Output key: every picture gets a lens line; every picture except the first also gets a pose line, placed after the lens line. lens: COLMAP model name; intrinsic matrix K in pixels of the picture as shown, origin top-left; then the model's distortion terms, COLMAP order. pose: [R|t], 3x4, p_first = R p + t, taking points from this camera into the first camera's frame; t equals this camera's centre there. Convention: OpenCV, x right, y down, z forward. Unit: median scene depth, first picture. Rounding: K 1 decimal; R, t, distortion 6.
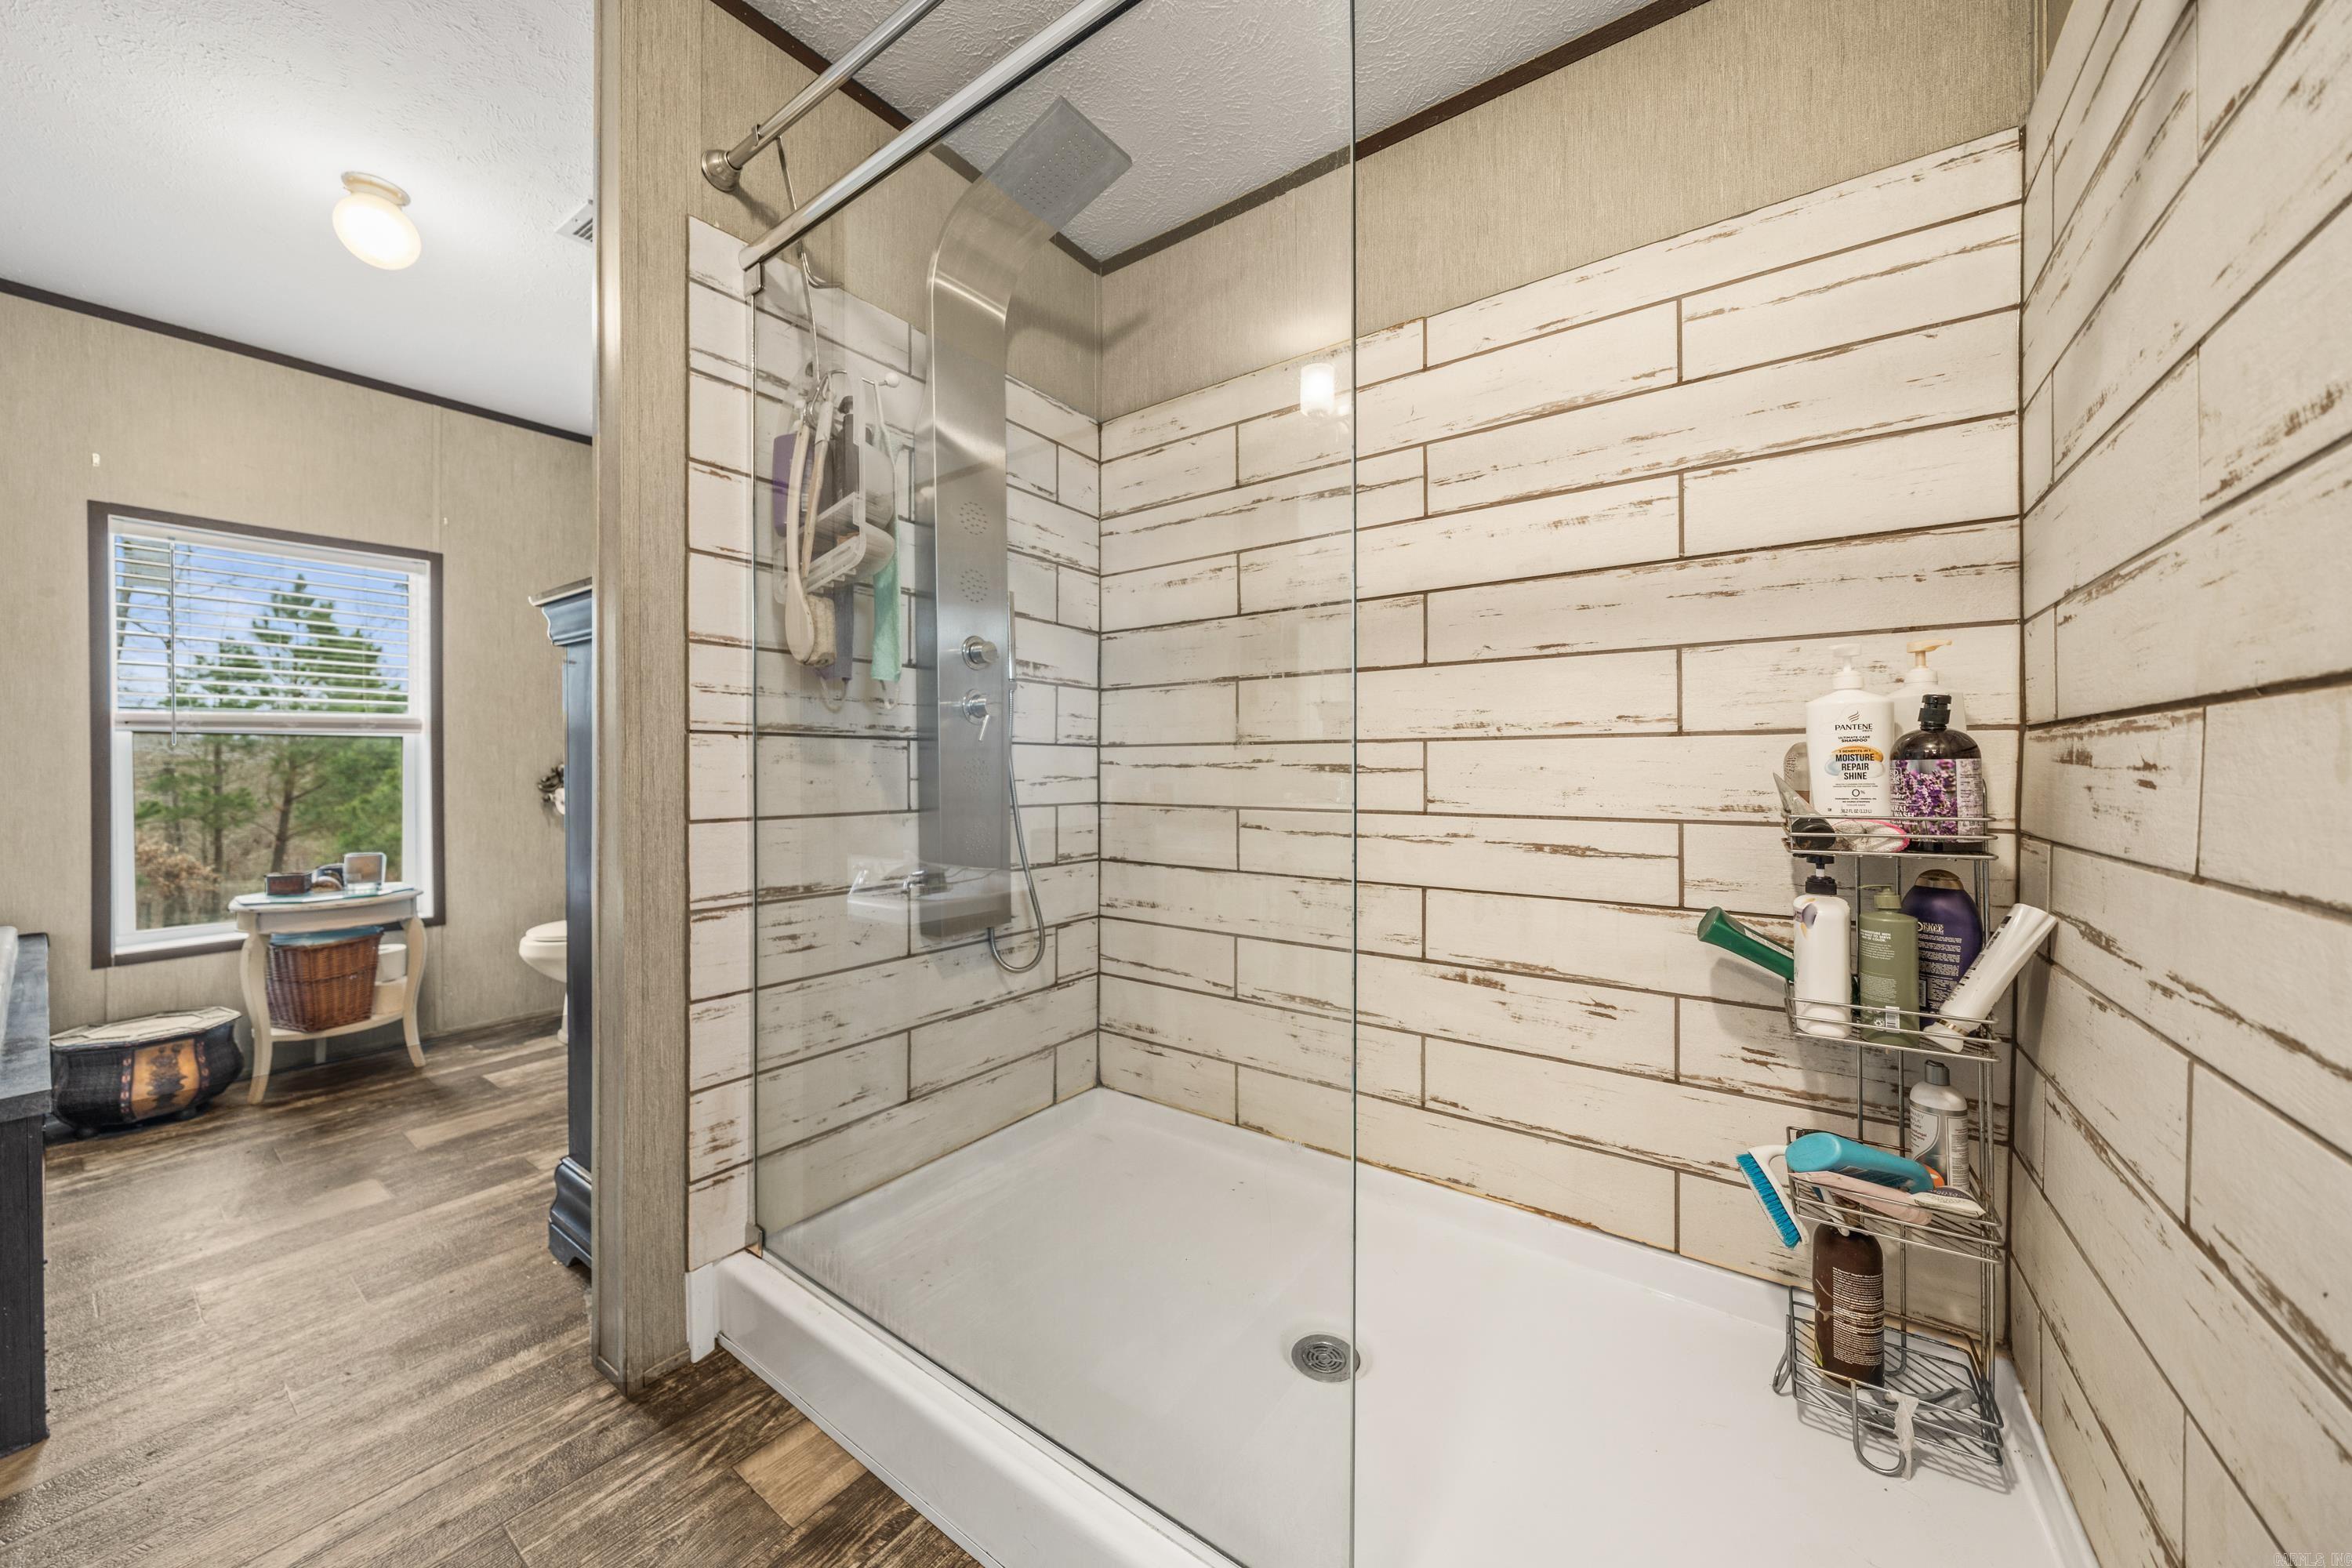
lens RADIAL K [[823.6, 0, 1197.0], [0, 823.6, 768.6], [0, 0, 1]] dist [-0.004611, 0.000358]
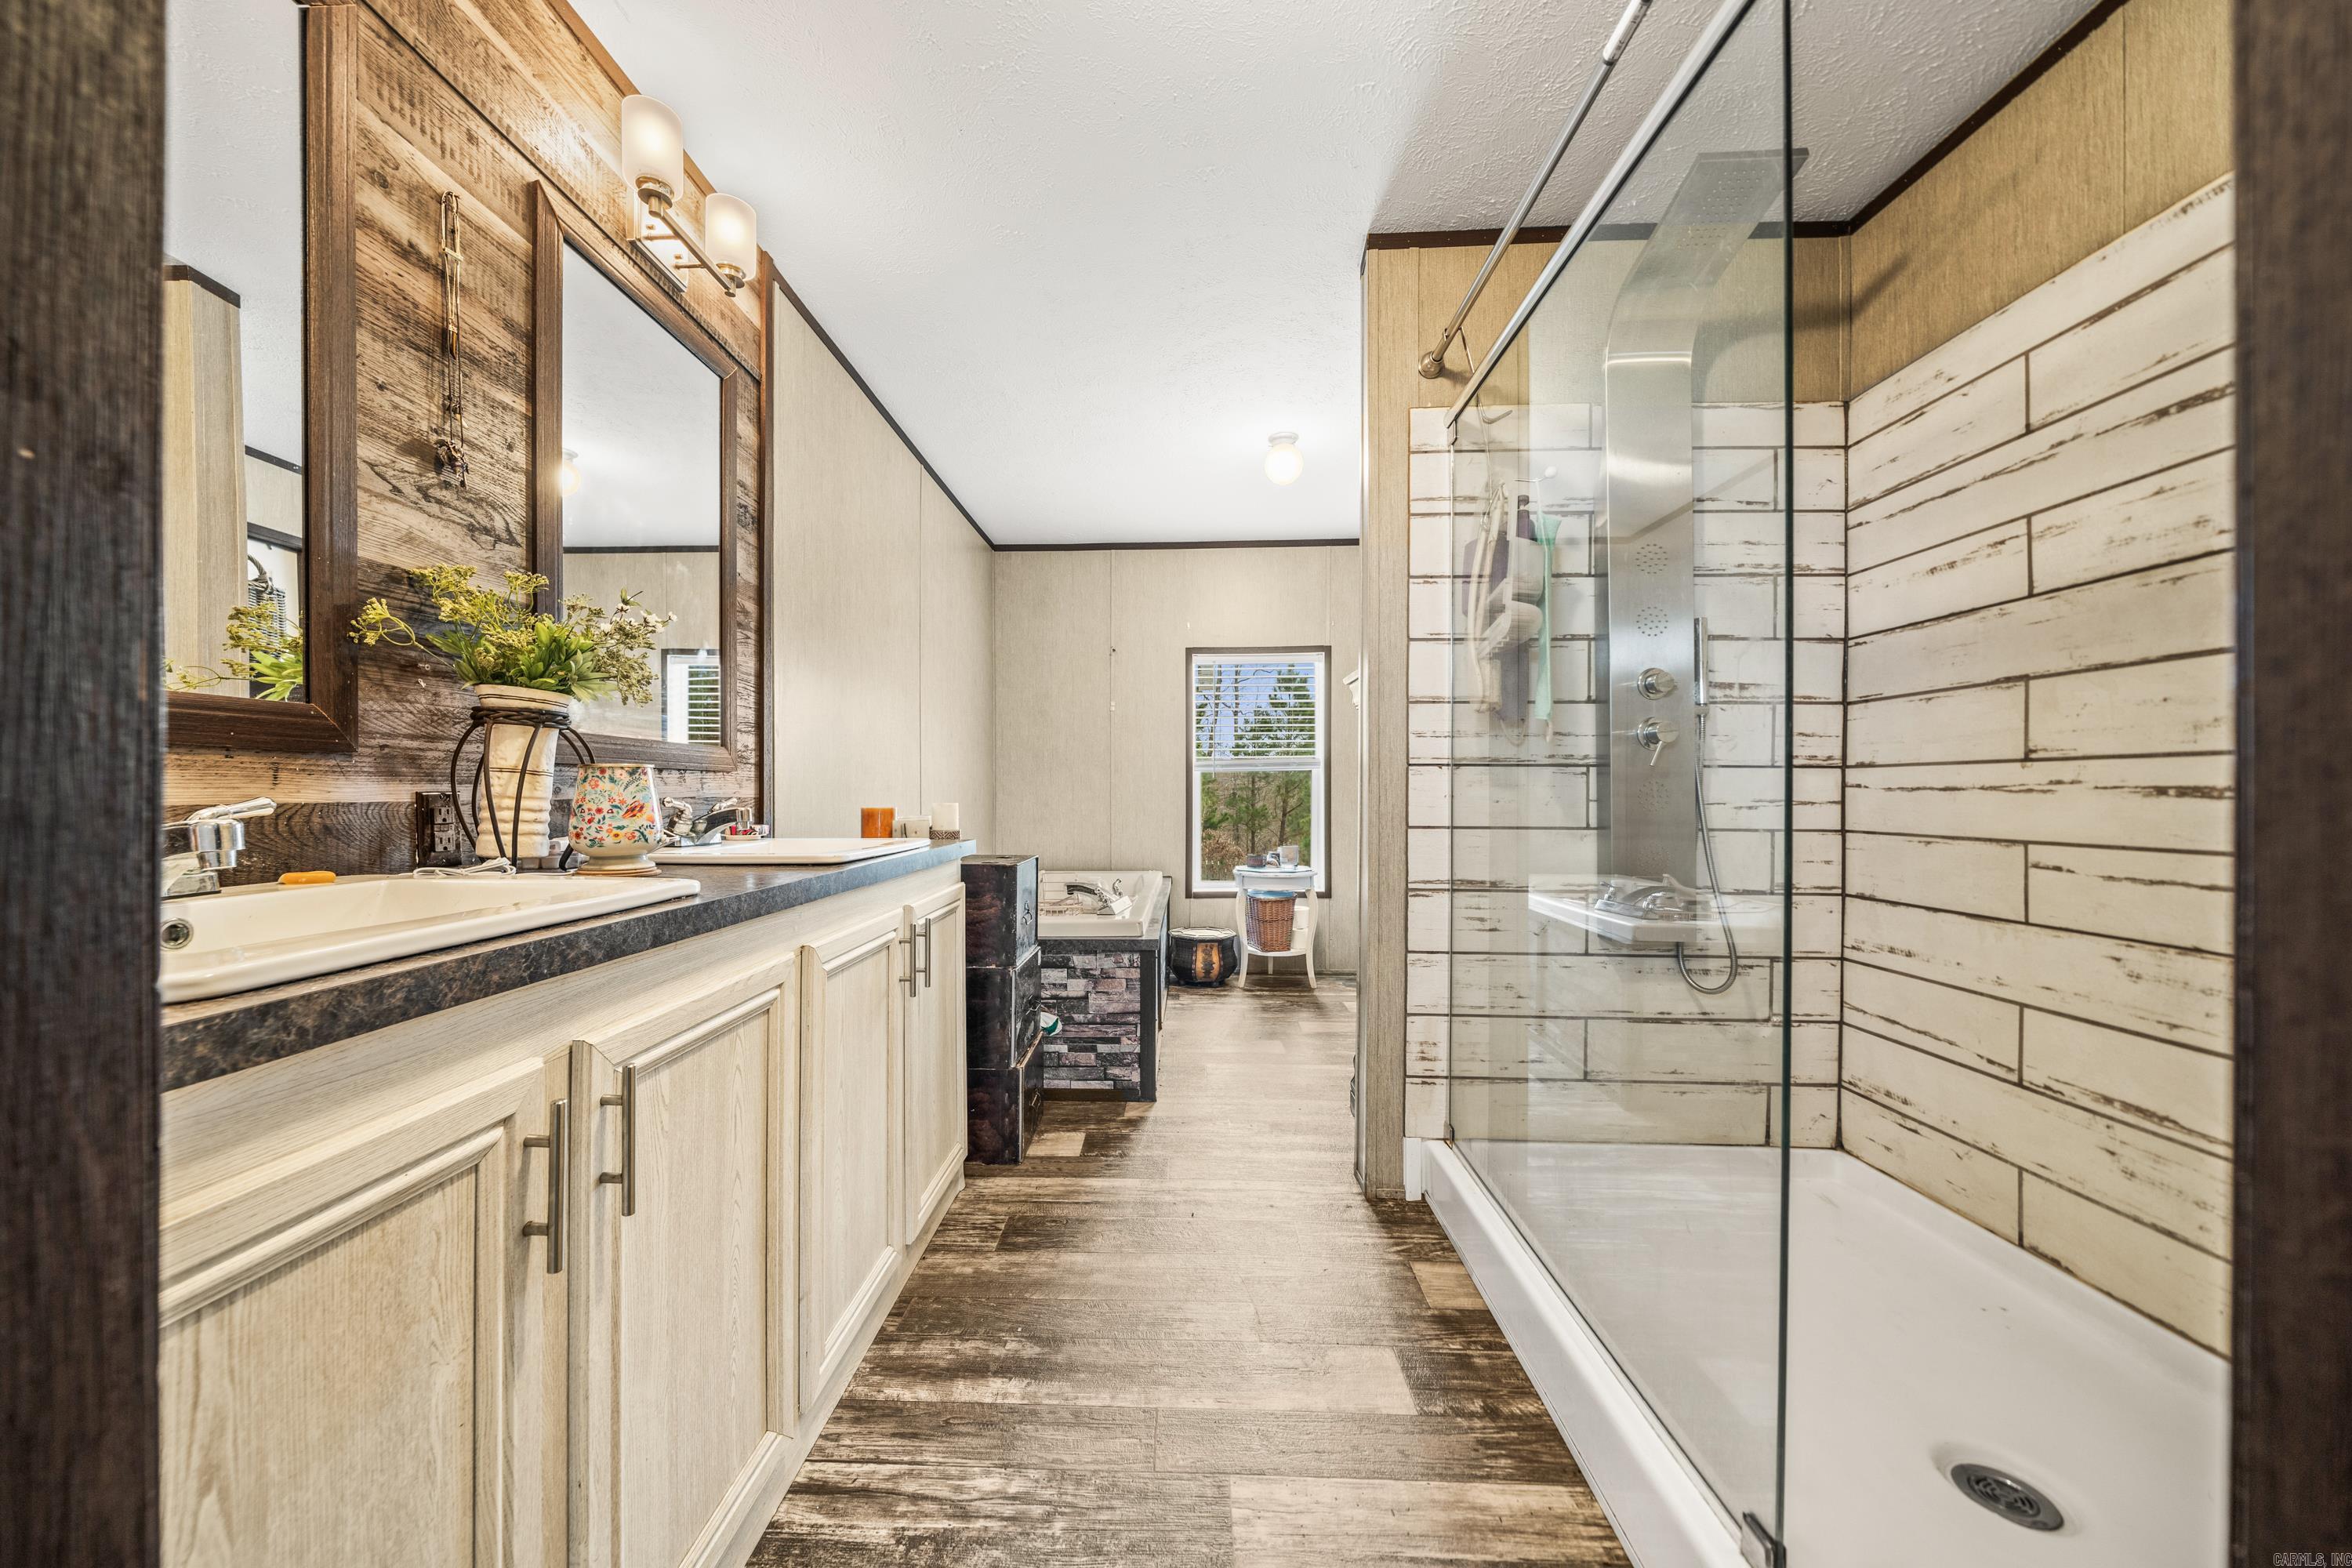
lens RADIAL K [[823.6, 0, 1179.2], [0, 823.6, 789.6], [0, 0, 1]] dist [-0.004611, 0.000358]
pose [[0.569751, -0.000119, -0.821817, 0.246088], [-0.004266, 0.999986, -0.003103, 0.003380], [0.821806, 0.005274, 0.569743, -0.113605]]
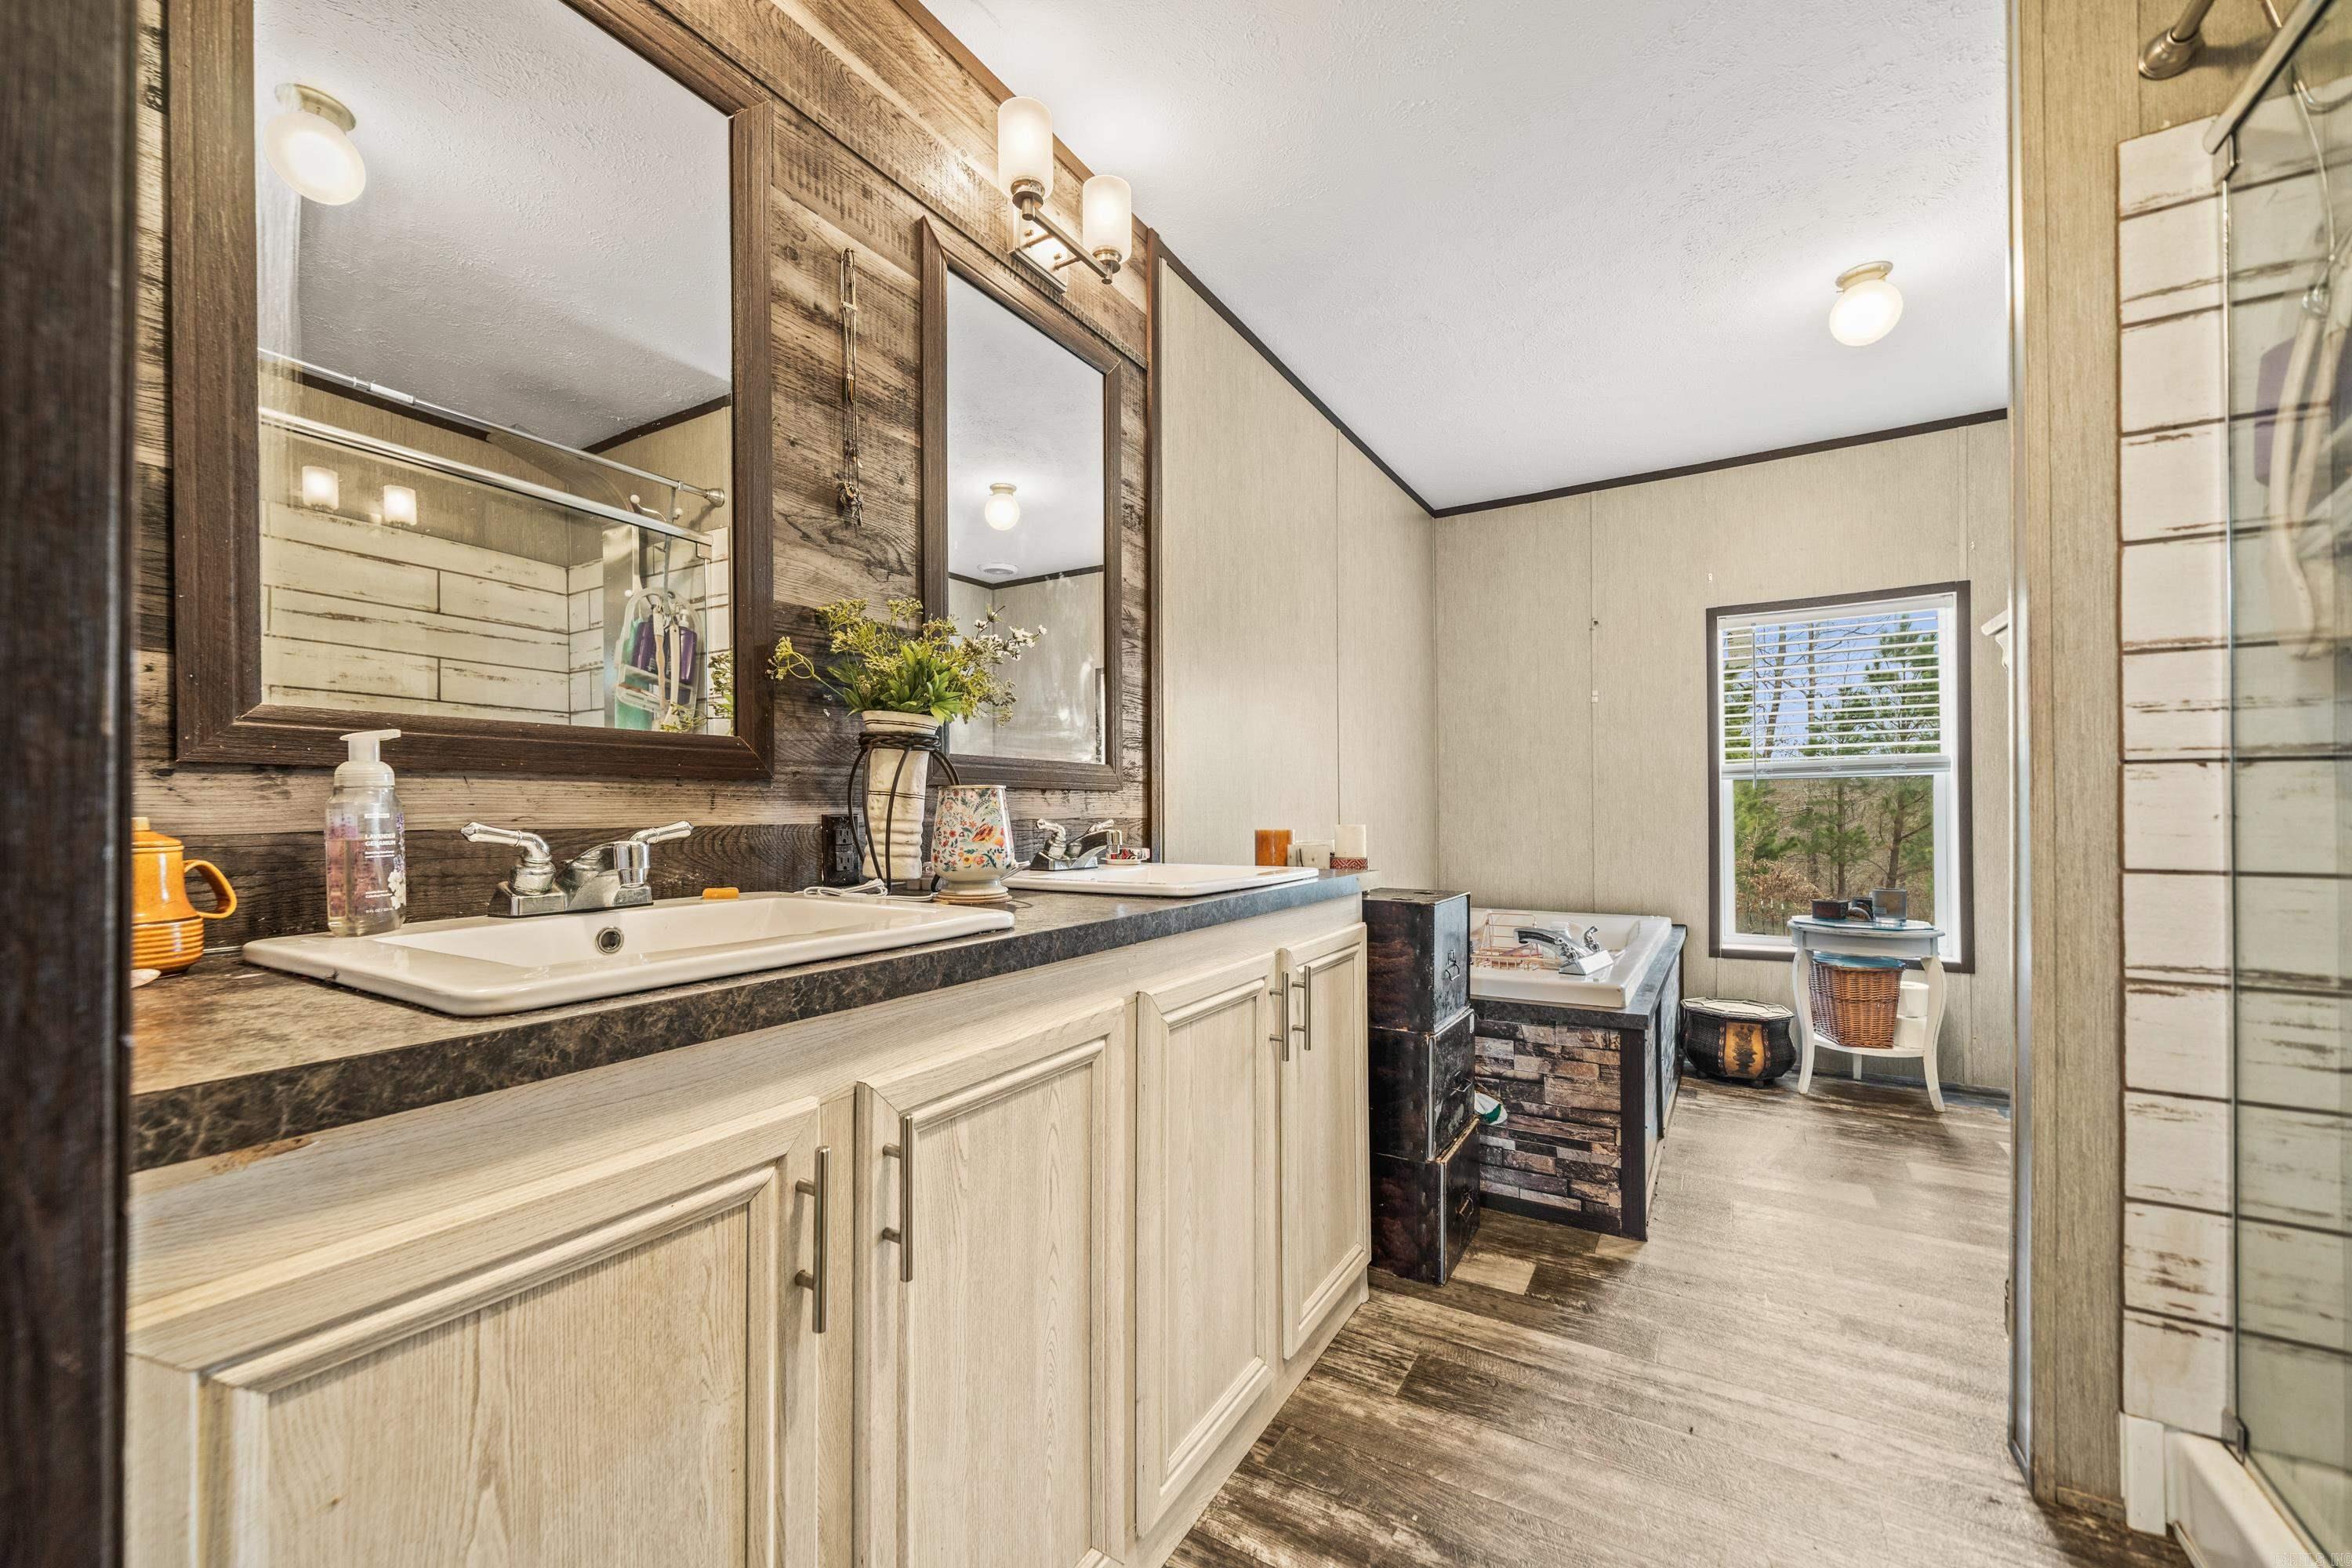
lens RADIAL K [[950.0, 0, 1143.0], [0, 950.0, 800.2], [0, 0, 1]] dist [0.000313, -0.000271]
pose [[0.062054, -0.008299, -0.998038, 0.199701], [0.000085, 0.999965, -0.008310, 0.000851], [0.998073, 0.000431, 0.062052, -0.035431]]
